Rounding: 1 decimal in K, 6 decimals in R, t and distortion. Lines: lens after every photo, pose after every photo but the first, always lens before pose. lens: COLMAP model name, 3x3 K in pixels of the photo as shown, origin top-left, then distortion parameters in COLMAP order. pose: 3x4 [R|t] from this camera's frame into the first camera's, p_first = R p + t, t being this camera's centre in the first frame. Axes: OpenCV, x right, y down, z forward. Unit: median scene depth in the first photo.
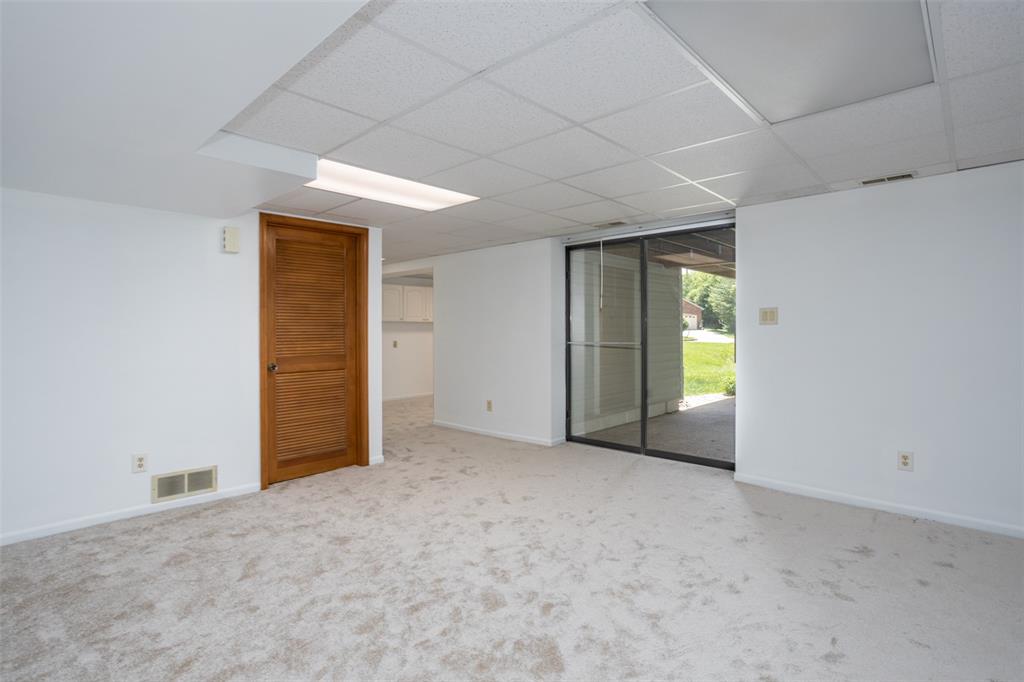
lens RADIAL K [[498.5, 0, 509.5], [0, 498.5, 328.5], [0, 0, 1]] dist [-0.058660, 0.037094]
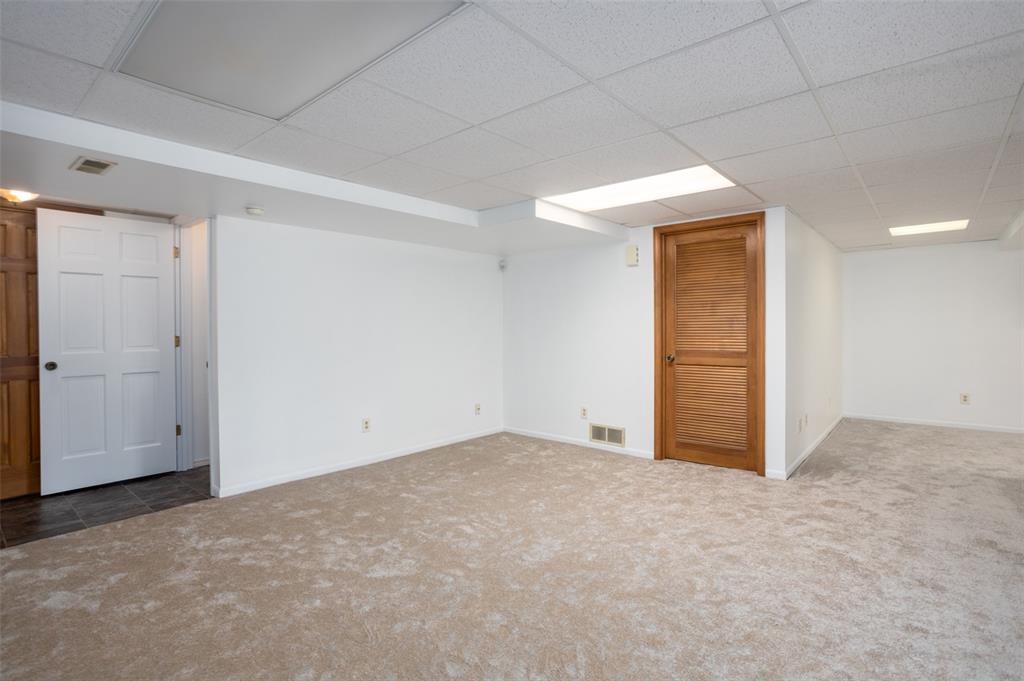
lens RADIAL K [[498.5, 0, 509.5], [0, 498.5, 328.0], [0, 0, 1]] dist [-0.058660, 0.037094]
pose [[0.041957, 0.006610, -0.999098, 0.686031], [0.011647, 0.999907, 0.007105, -0.004470], [0.999052, -0.011935, 0.041876, 0.601114]]
